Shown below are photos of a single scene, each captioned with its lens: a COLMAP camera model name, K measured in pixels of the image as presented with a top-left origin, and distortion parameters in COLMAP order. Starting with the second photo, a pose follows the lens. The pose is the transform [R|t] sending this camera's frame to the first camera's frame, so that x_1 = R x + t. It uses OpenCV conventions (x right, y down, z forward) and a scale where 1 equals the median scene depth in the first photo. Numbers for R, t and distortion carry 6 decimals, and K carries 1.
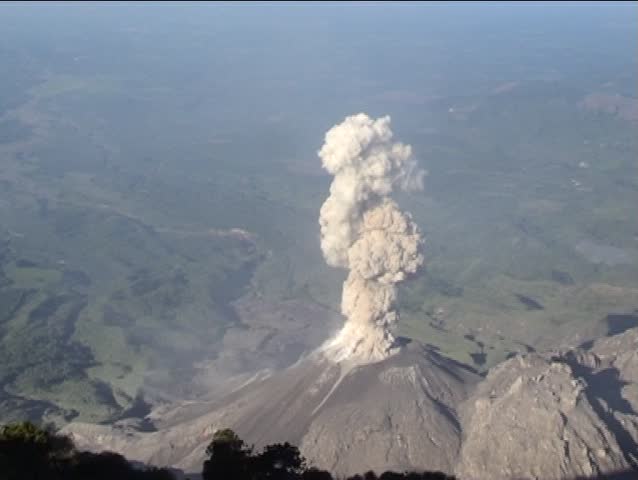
lens RADIAL K [[927.8, 0, 322.3], [0, 927.8, 239.6], [0, 0, 1]] dist [0.011763, 0.000000]
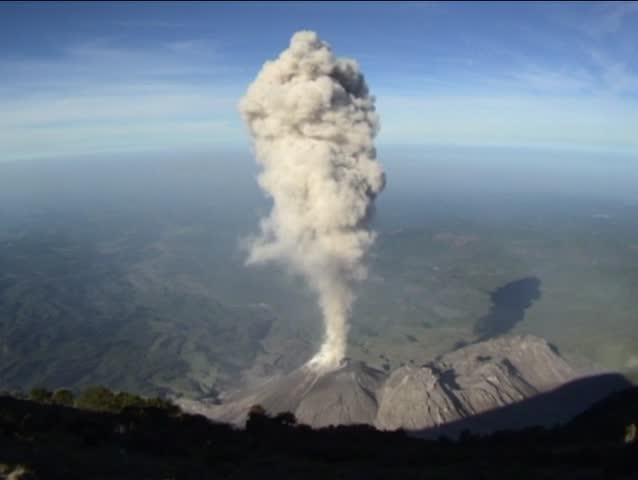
lens RADIAL K [[927.8, 0, 318.7], [0, 927.8, 239.4], [0, 0, 1]] dist [0.011763, 0.000000]
pose [[0.999967, -0.006996, 0.004203, 0.019484], [0.007578, 0.987092, -0.159976, 0.175967], [-0.003029, 0.160002, 0.987112, -0.986288]]
